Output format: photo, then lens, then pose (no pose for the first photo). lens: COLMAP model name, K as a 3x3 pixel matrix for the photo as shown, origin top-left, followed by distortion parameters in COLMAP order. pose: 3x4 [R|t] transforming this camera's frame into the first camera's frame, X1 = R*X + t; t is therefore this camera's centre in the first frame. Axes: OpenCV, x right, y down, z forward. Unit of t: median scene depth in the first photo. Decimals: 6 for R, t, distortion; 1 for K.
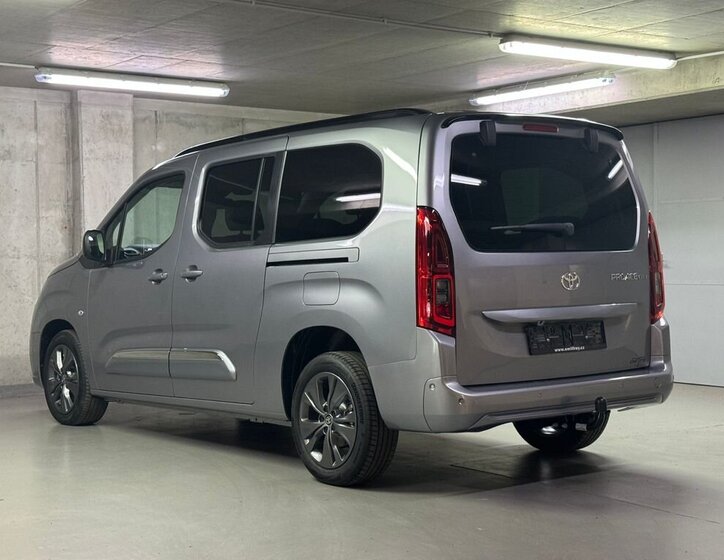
lens RADIAL K [[1197.7, 0, 363.9], [0, 1197.7, 281.7], [0, 0, 1]] dist [0.150360, 0.000000]
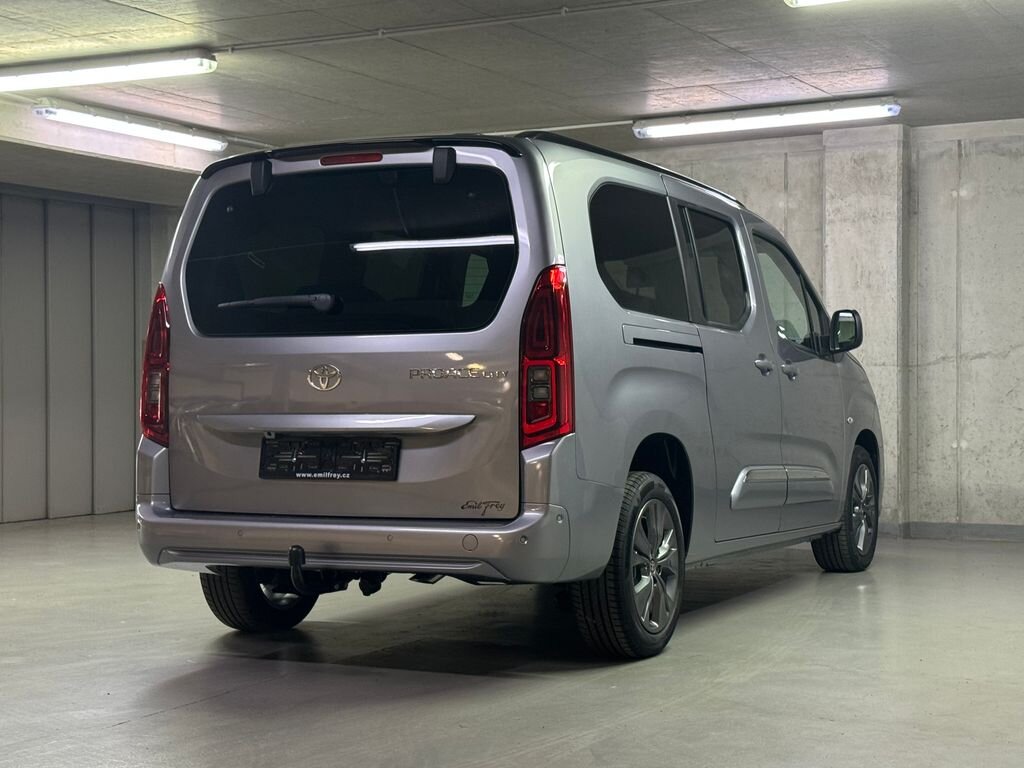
lens RADIAL K [[1662.4, 0, 515.2], [0, 1662.4, 374.3], [0, 0, 1]] dist [0.148217, 0.000000]
pose [[0.424876, 0.006186, -0.905230, 0.618211], [-0.019777, 0.999801, -0.002451, -0.001448], [0.905036, 0.018944, 0.424914, 0.388929]]
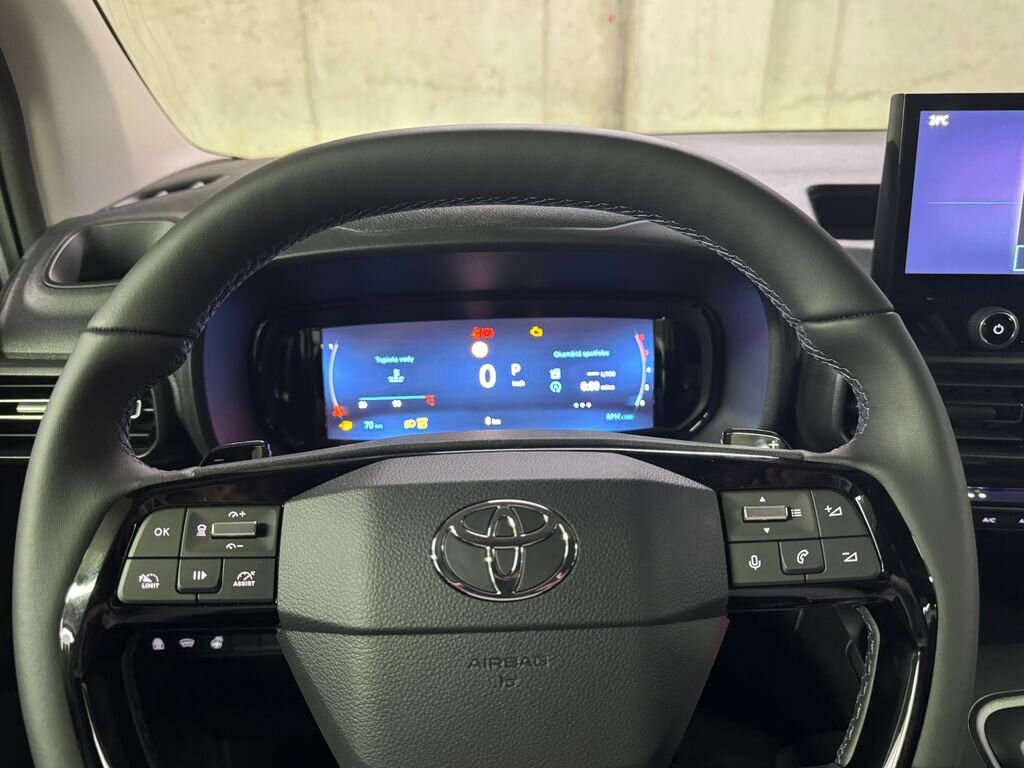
lens RADIAL K [[746.7, 0, 508.5], [0, 746.7, 376.2], [0, 0, 1]] dist [0.027191, -0.031390]
pose [[0.804992, 0.233408, -0.545443, -0.098213], [-0.008444, 0.923775, 0.382842, -0.029003], [0.593225, -0.303579, 0.745603, 0.741146]]
